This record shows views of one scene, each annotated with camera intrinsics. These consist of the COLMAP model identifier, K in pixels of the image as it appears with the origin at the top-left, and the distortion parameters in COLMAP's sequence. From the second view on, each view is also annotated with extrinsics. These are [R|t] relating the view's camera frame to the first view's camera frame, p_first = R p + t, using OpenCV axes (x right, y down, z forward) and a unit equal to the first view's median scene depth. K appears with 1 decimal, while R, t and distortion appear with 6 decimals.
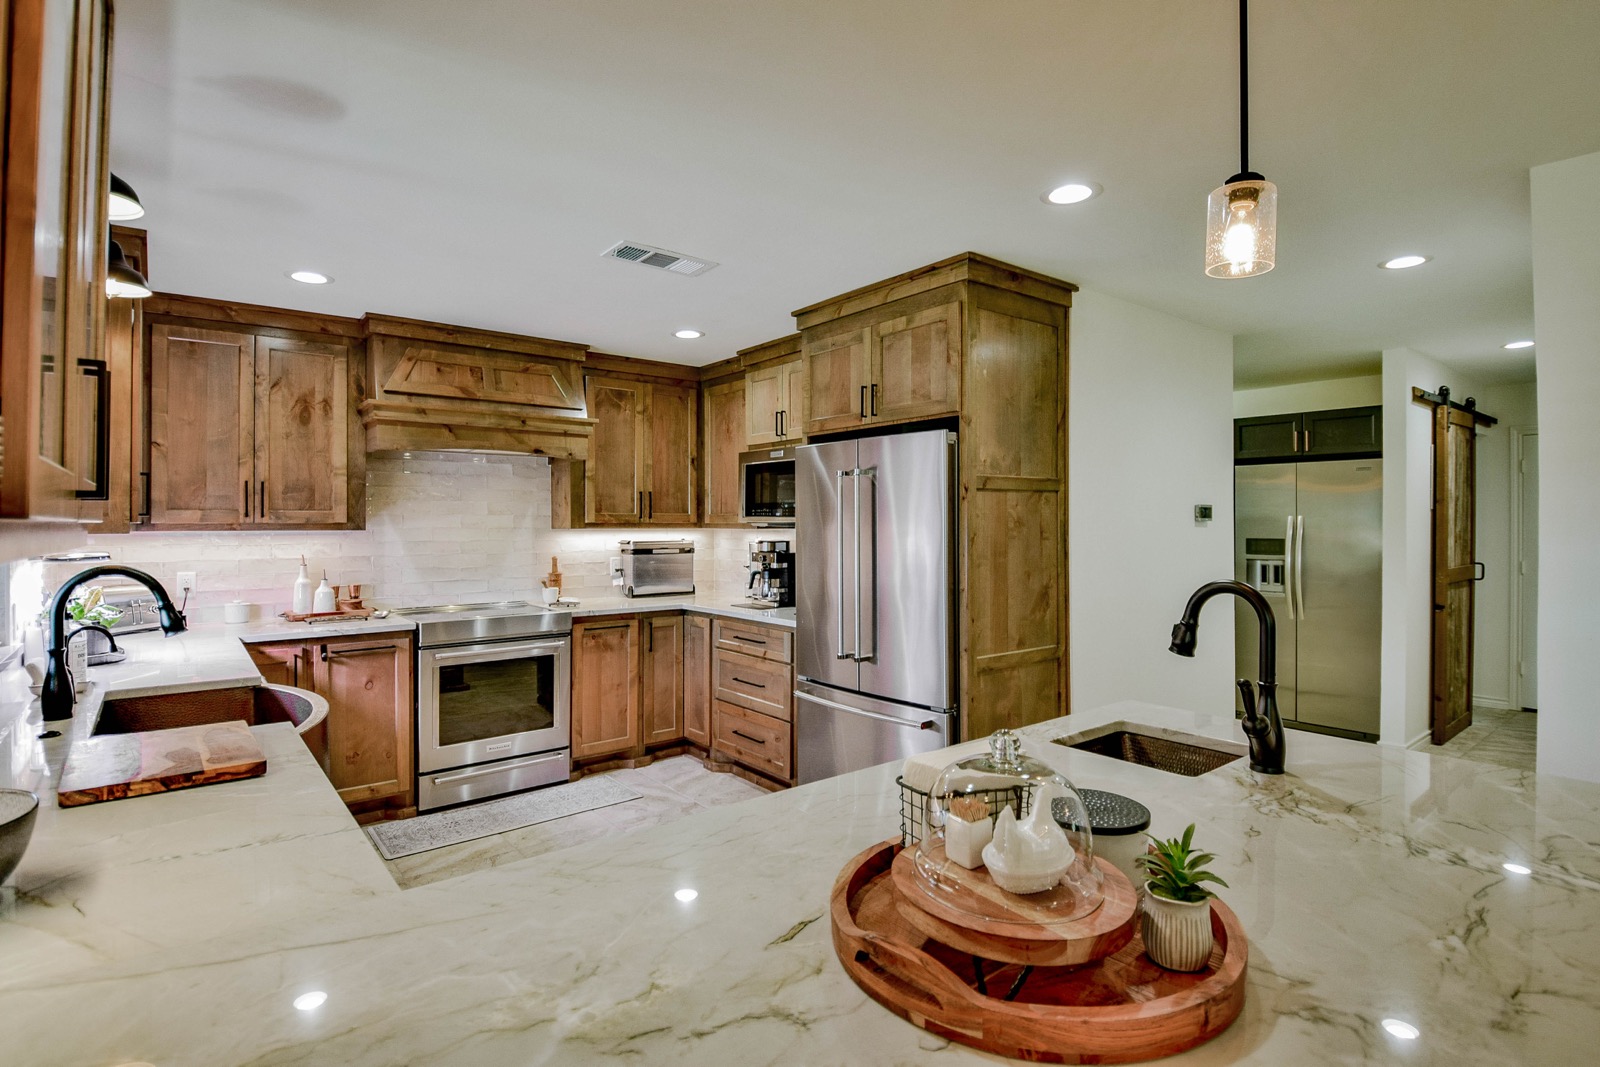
lens RADIAL K [[802.5, 0, 827.2], [0, 802.5, 524.6], [0, 0, 1]] dist [0.013101, -0.019369]
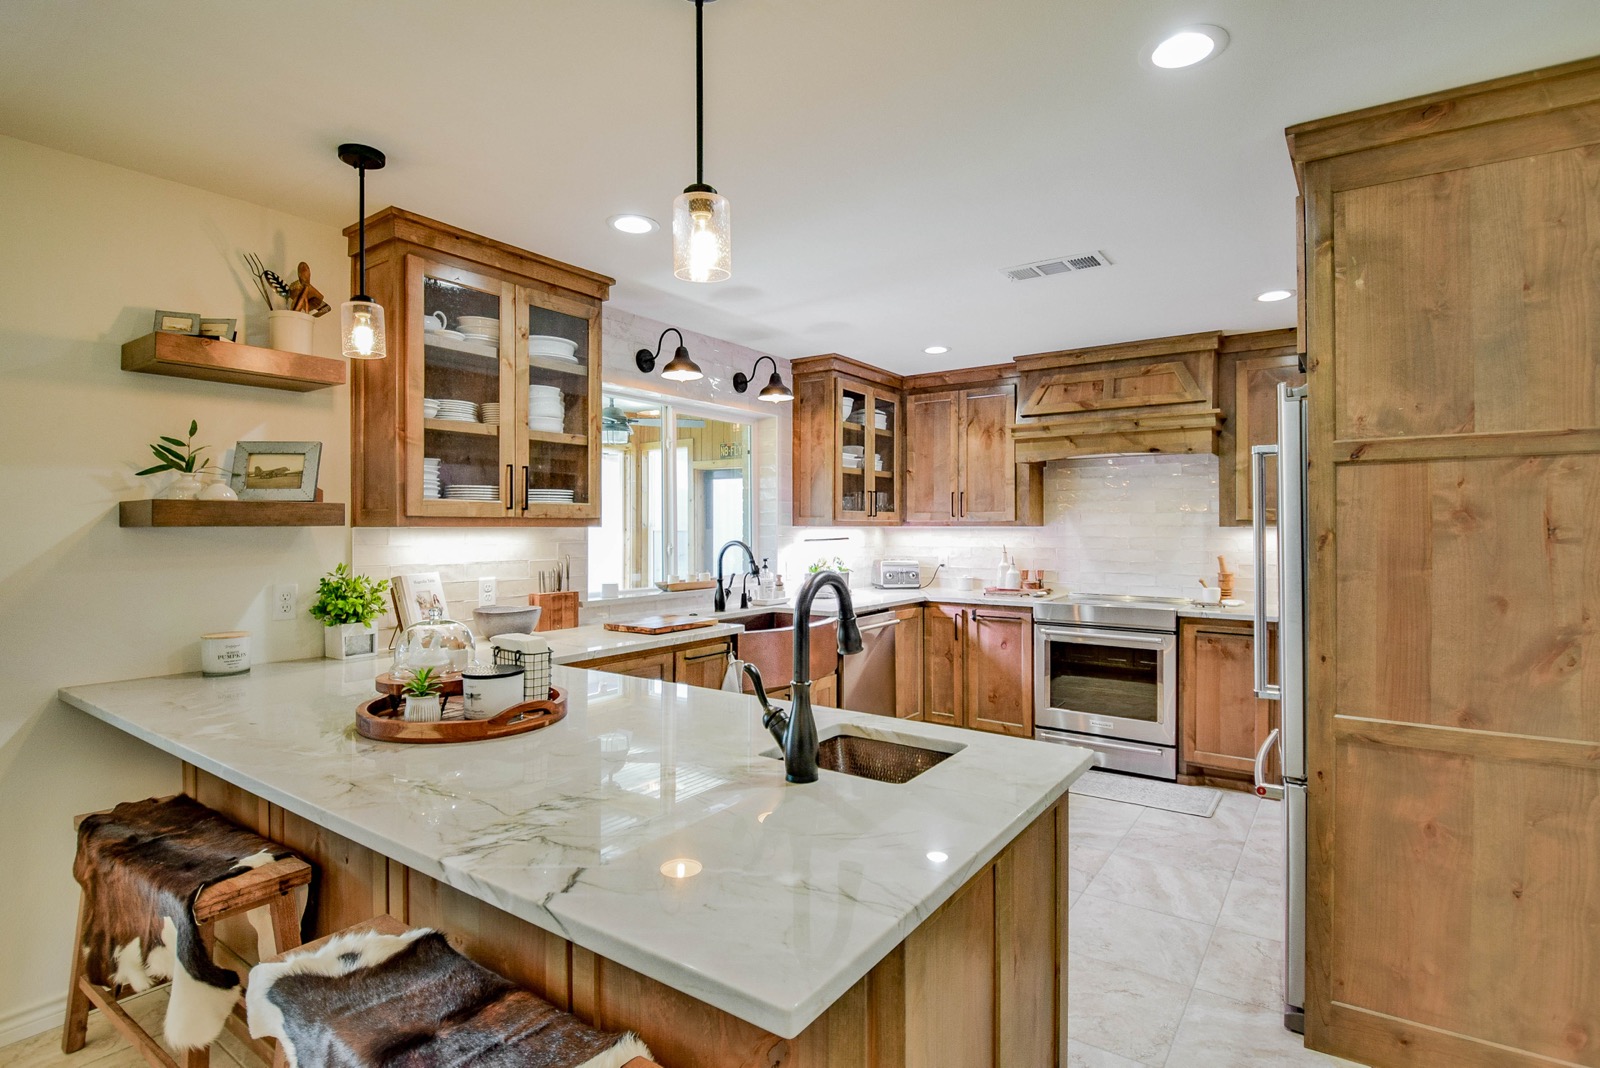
lens RADIAL K [[802.5, 0, 760.3], [0, 802.5, 525.0], [0, 0, 1]] dist [0.013101, -0.019369]
pose [[0.232933, 0.000143, -0.972493, 0.557246], [-0.003414, 0.999994, -0.000671, 0.007100], [0.972487, 0.003476, 0.232932, 0.293472]]
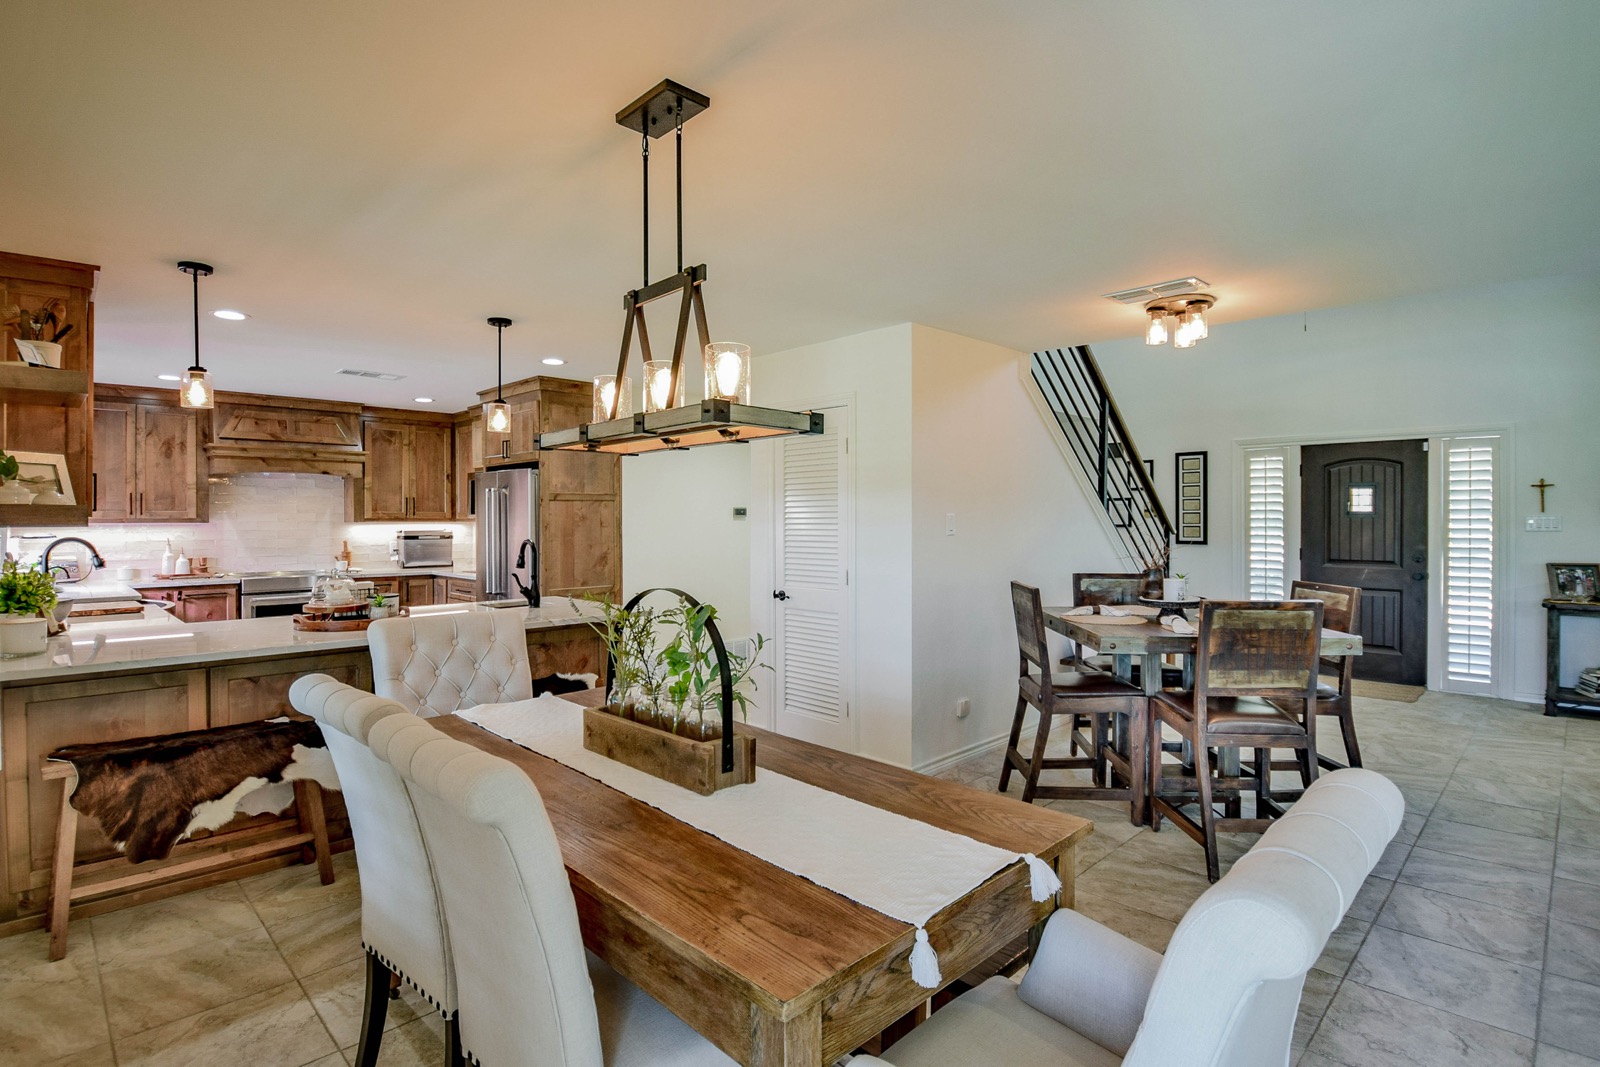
lens RADIAL K [[802.5, 0, 811.9], [0, 802.5, 526.1], [0, 0, 1]] dist [0.013101, -0.019369]
pose [[0.996333, -0.000880, 0.085550, 0.487688], [0.000240, 0.999972, 0.007491, 0.001872], [-0.085554, -0.007443, 0.996306, -0.700561]]
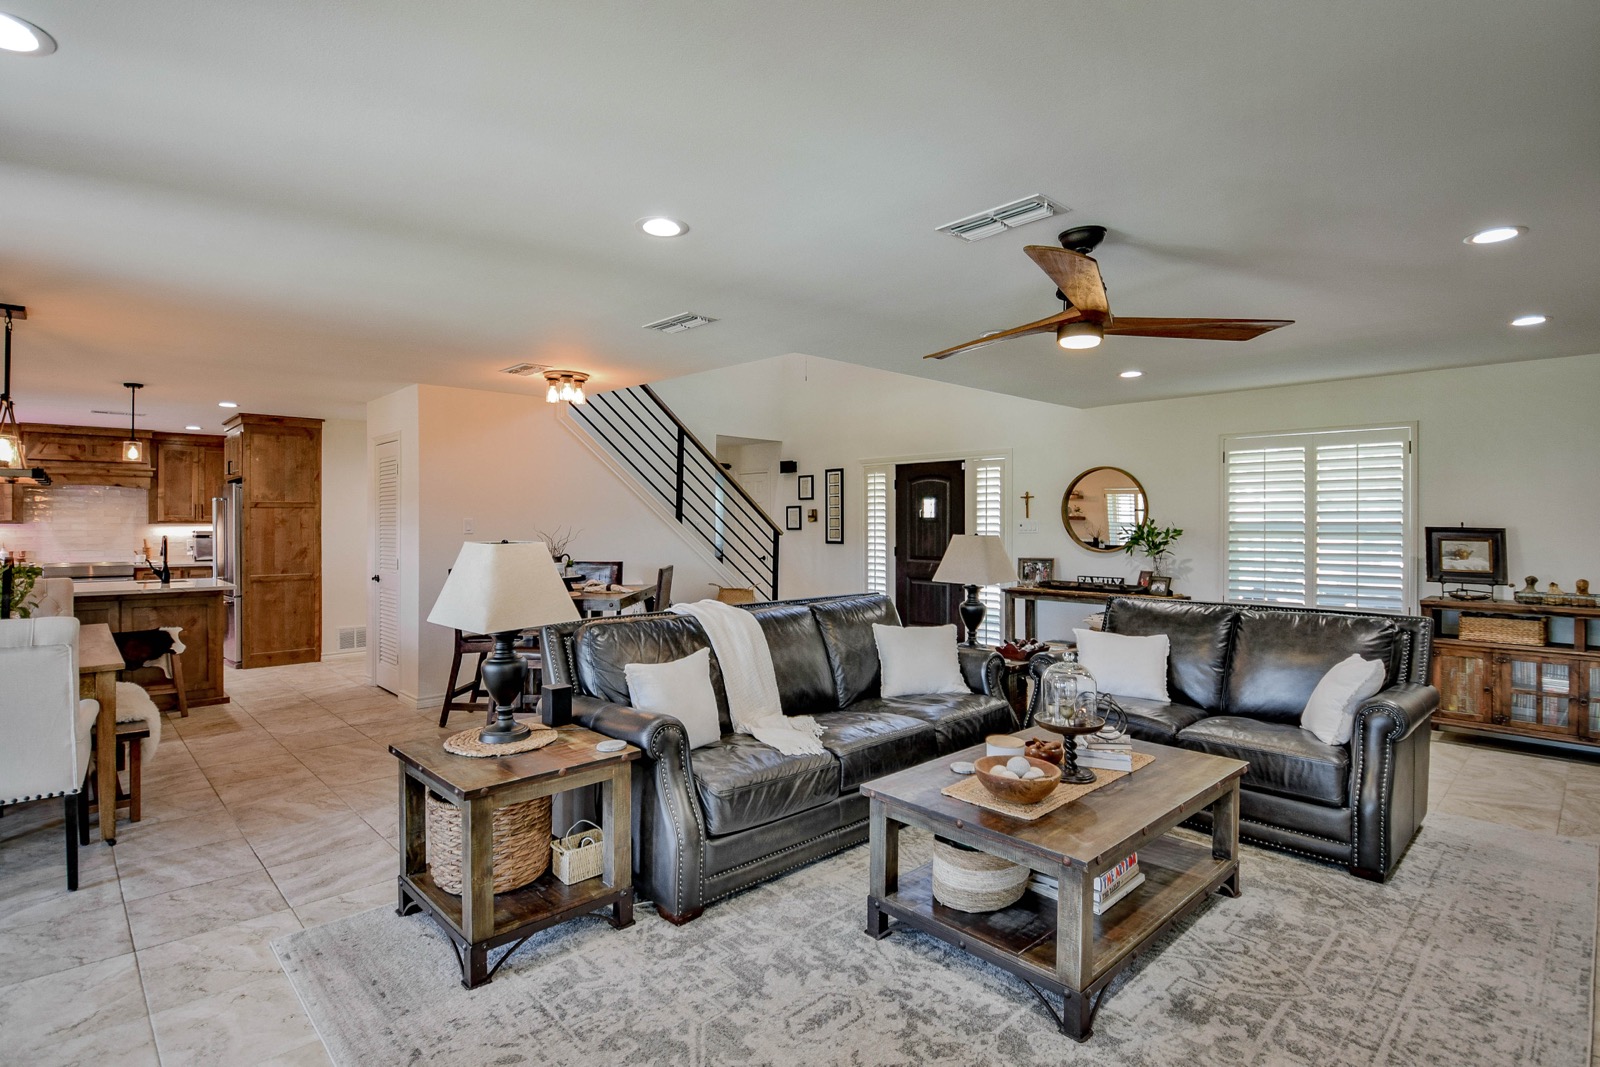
lens RADIAL K [[802.5, 0, 806.7], [0, 802.5, 521.3], [0, 0, 1]] dist [0.013101, -0.019369]
pose [[0.998026, 0.002654, 0.062744, 1.330417], [-0.002370, 0.999987, -0.004609, 0.004929], [-0.062755, 0.004451, 0.998019, -1.200155]]
